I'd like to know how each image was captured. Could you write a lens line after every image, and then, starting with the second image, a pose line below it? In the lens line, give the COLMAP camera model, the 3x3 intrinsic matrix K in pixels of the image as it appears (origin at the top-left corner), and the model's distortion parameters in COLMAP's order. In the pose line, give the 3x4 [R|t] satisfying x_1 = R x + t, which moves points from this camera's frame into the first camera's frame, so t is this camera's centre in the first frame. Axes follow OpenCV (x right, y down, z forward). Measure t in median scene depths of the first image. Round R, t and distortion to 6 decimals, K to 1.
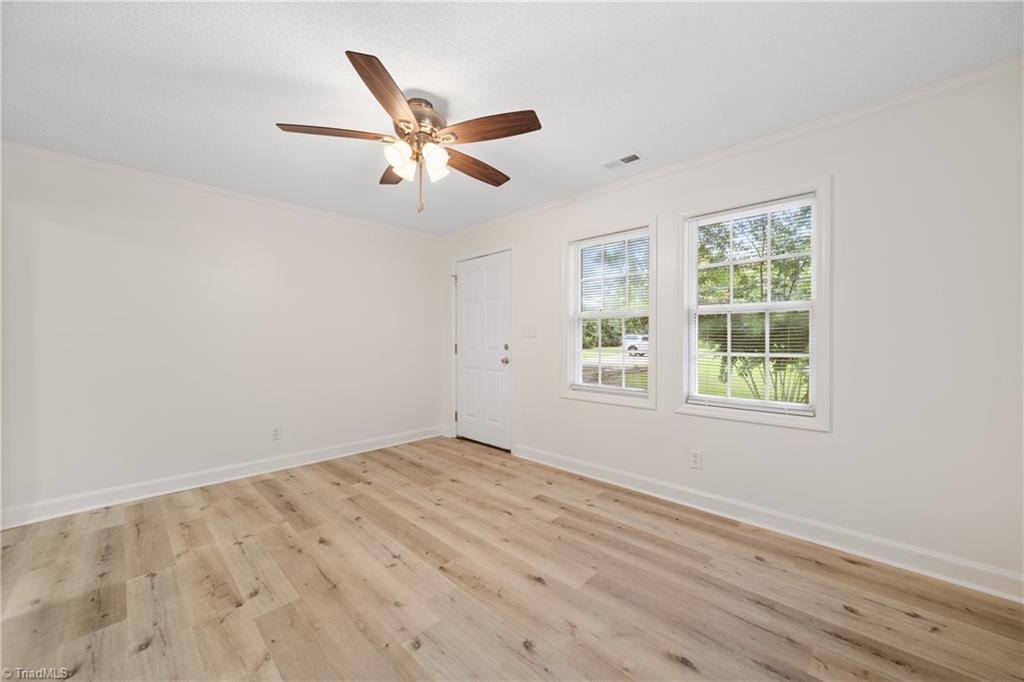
lens RADIAL K [[392.9, 0, 521.0], [0, 392.9, 337.9], [0, 0, 1]] dist [-0.010914, 0.004129]
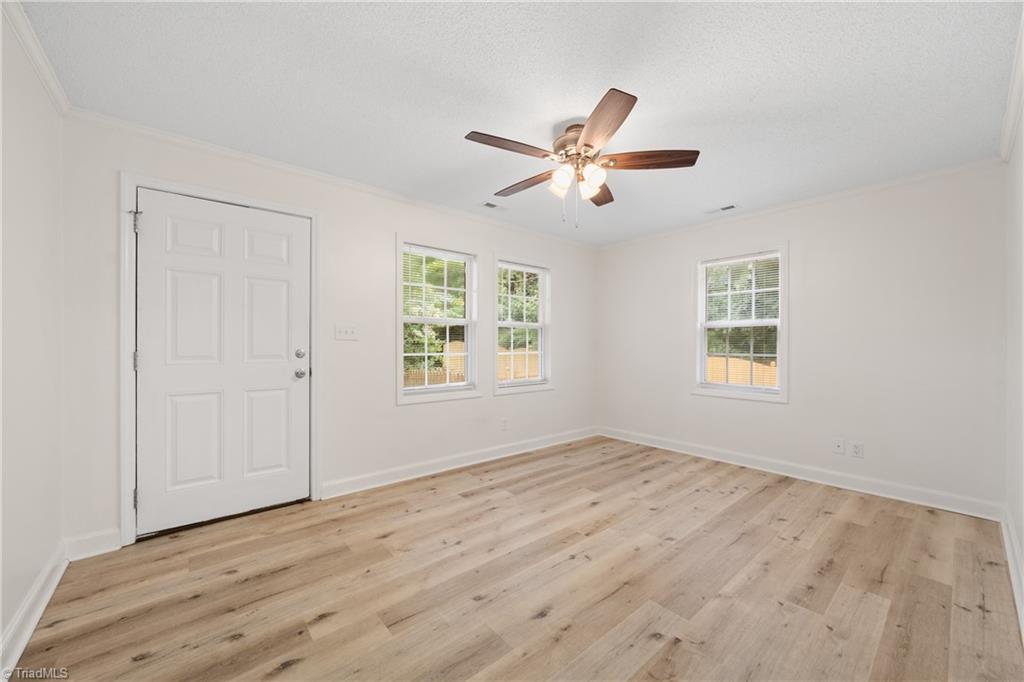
lens RADIAL K [[392.9, 0, 521.0], [0, 392.9, 337.9], [0, 0, 1]] dist [-0.010914, 0.004129]
pose [[0.083096, 0.018438, 0.996371, -1.095216], [-0.005878, 0.999821, -0.018011, 0.007212], [-0.996524, -0.004360, 0.083190, 0.850145]]
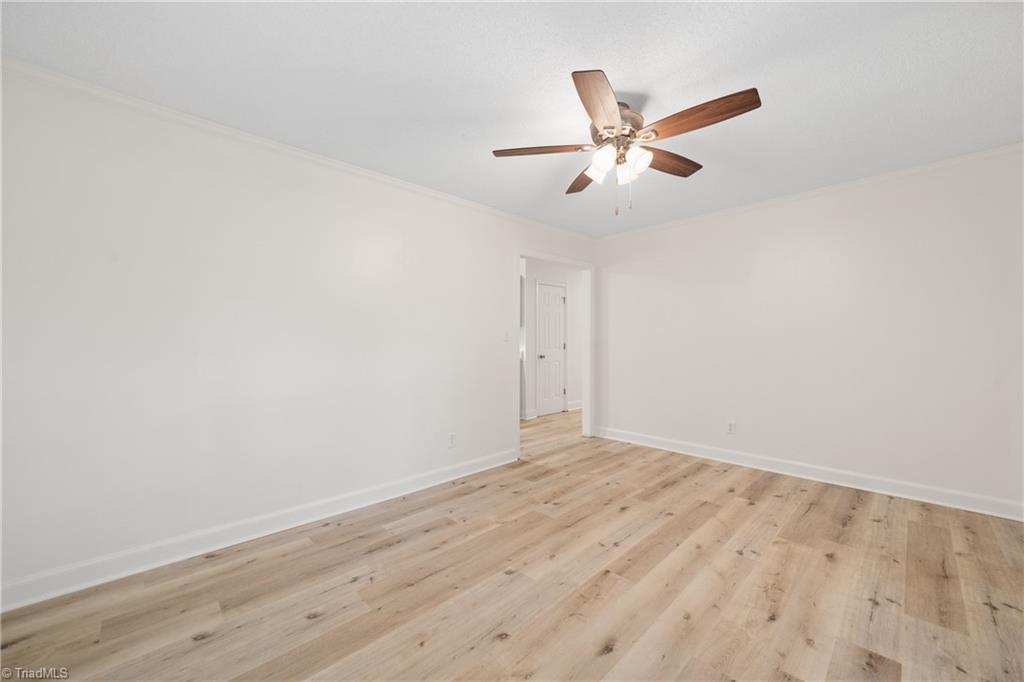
lens RADIAL K [[392.9, 0, 521.0], [0, 392.9, 337.9], [0, 0, 1]] dist [-0.010914, 0.004129]
pose [[-0.024840, -0.002626, -0.999688, 0.610044], [0.006976, 0.999972, -0.002800, -0.001590], [0.999667, -0.007043, -0.024821, 0.623736]]
